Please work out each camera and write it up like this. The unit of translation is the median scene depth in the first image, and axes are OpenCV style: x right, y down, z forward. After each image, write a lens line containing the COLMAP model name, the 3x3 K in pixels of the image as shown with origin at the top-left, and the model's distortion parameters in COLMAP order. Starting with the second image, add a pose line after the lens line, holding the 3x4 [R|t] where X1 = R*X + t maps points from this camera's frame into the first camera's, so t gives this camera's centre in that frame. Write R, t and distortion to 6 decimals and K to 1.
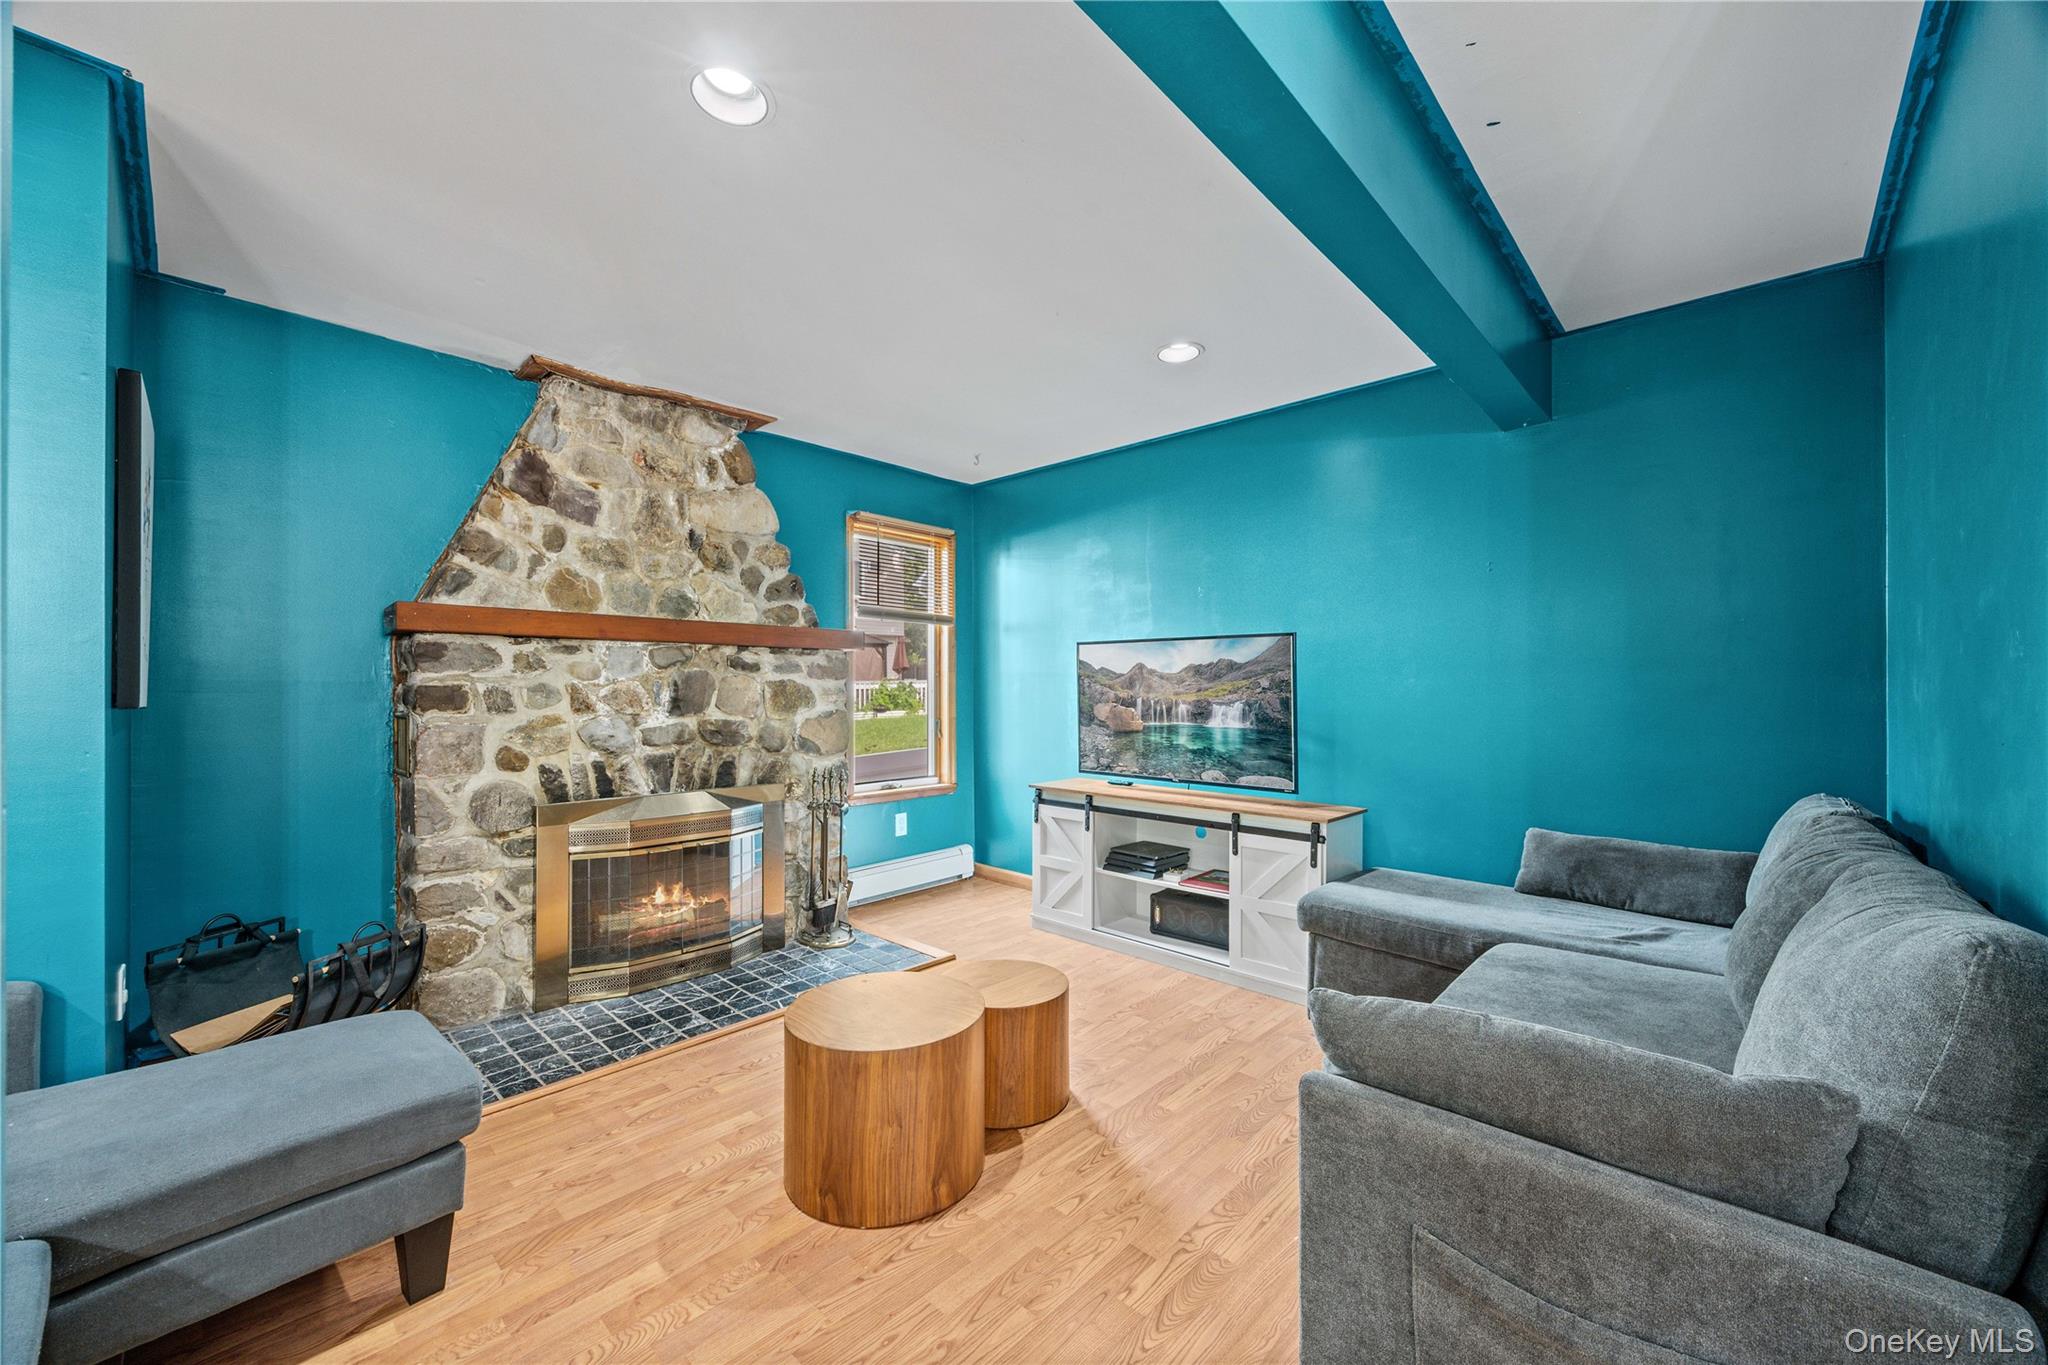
lens RADIAL K [[795.8, 0, 1024.0], [0, 795.8, 682.5], [0, 0, 1]] dist [-0.002686, 0.000148]
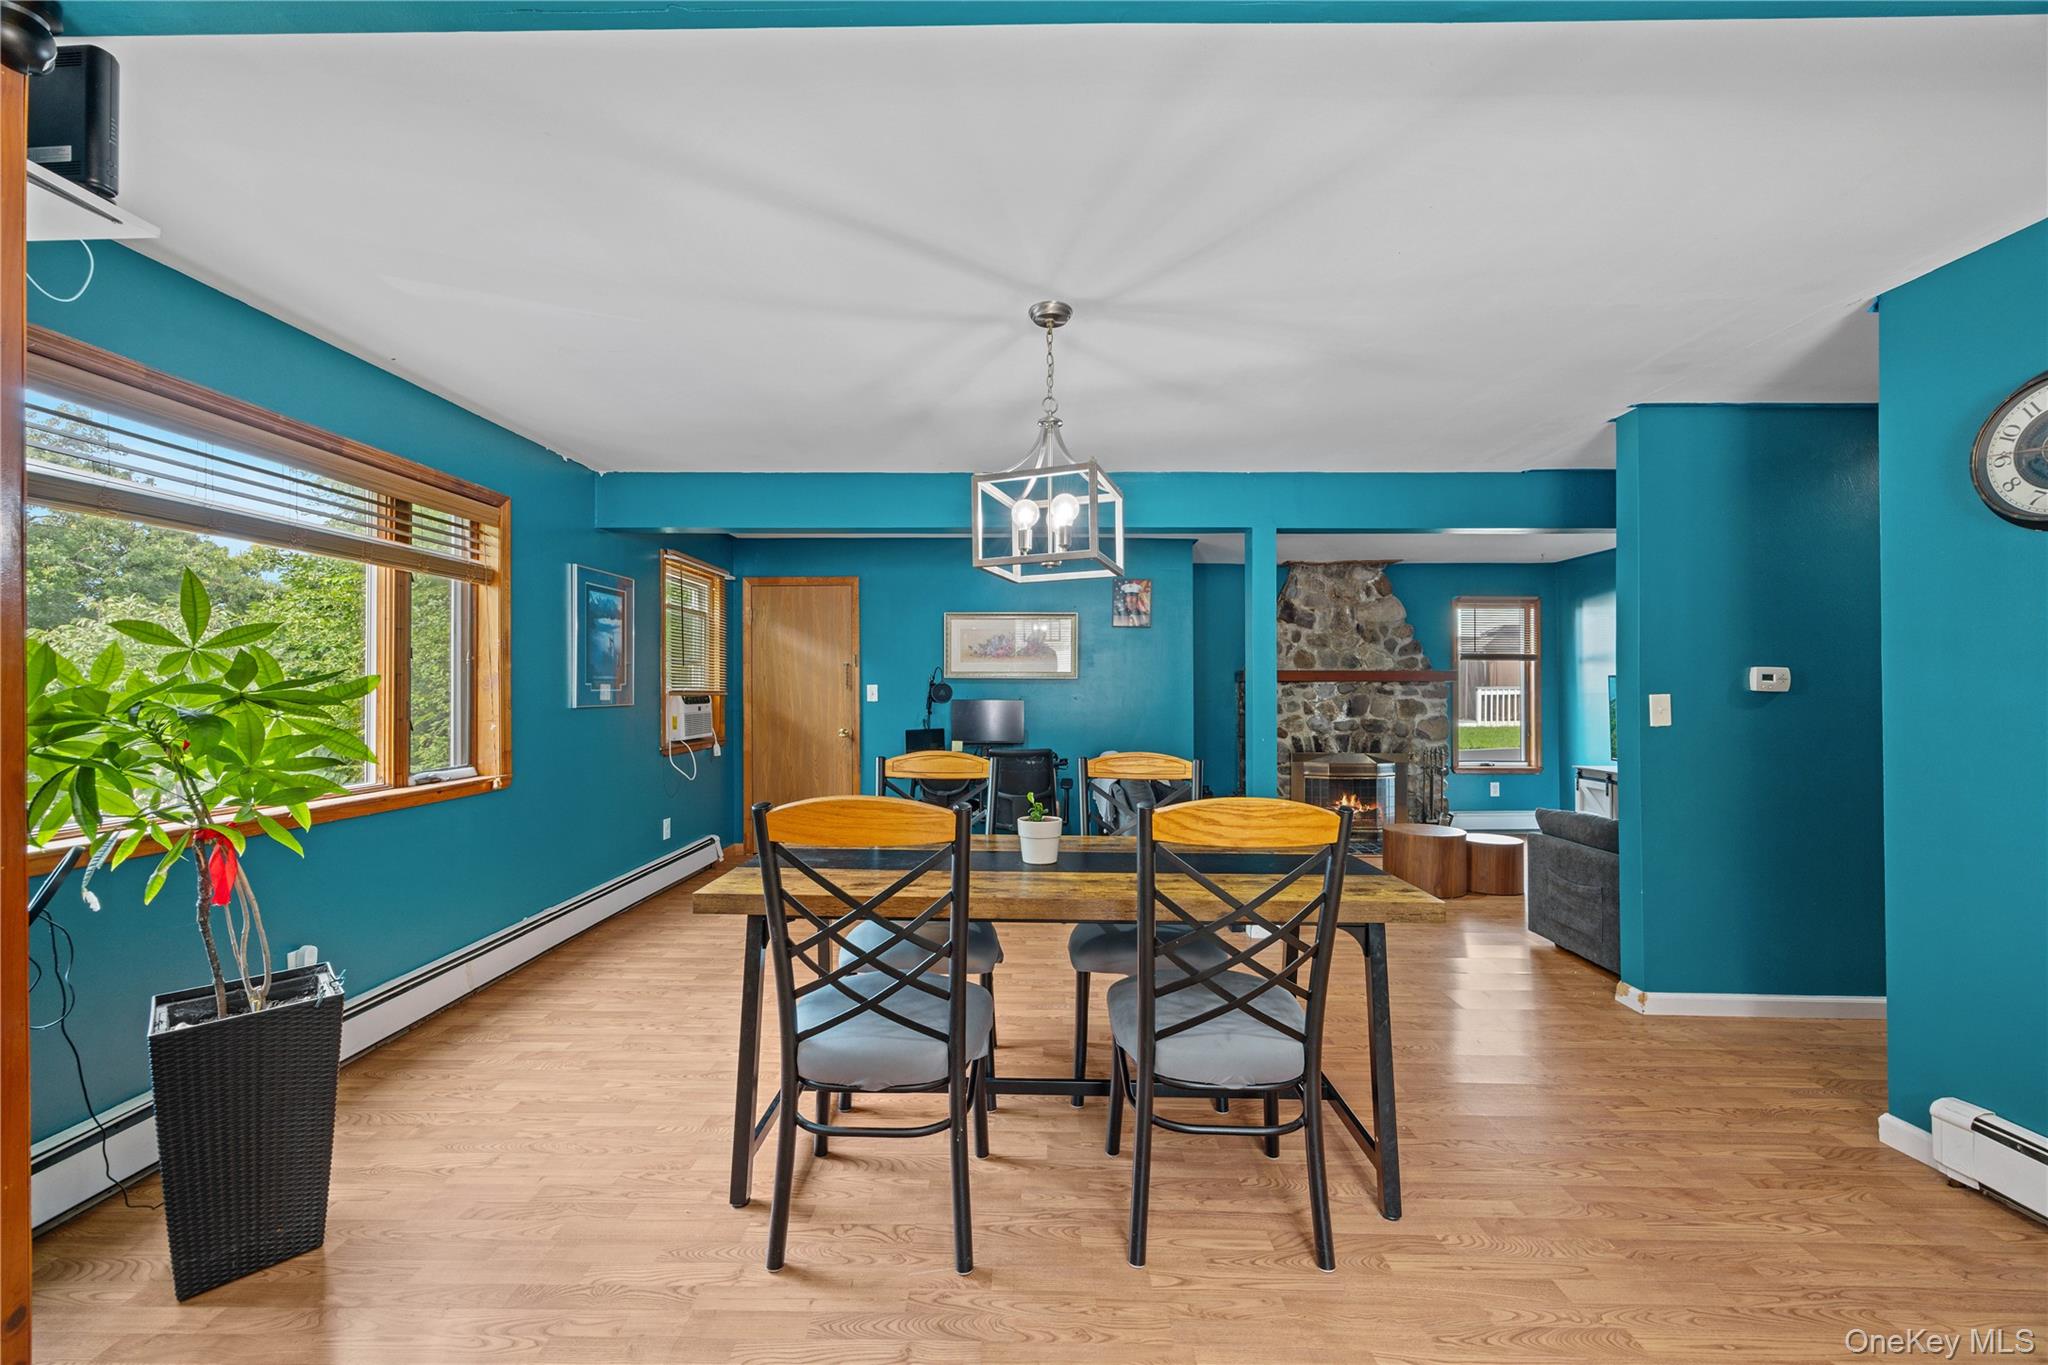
lens RADIAL K [[795.8, 0, 1024.0], [0, 795.8, 682.5], [0, 0, 1]] dist [-0.002686, 0.000148]
pose [[0.674385, -0.007397, -0.738343, 0.489503], [0.004450, 0.999972, -0.005954, -0.036183], [0.738366, 0.000729, 0.674399, -0.965212]]
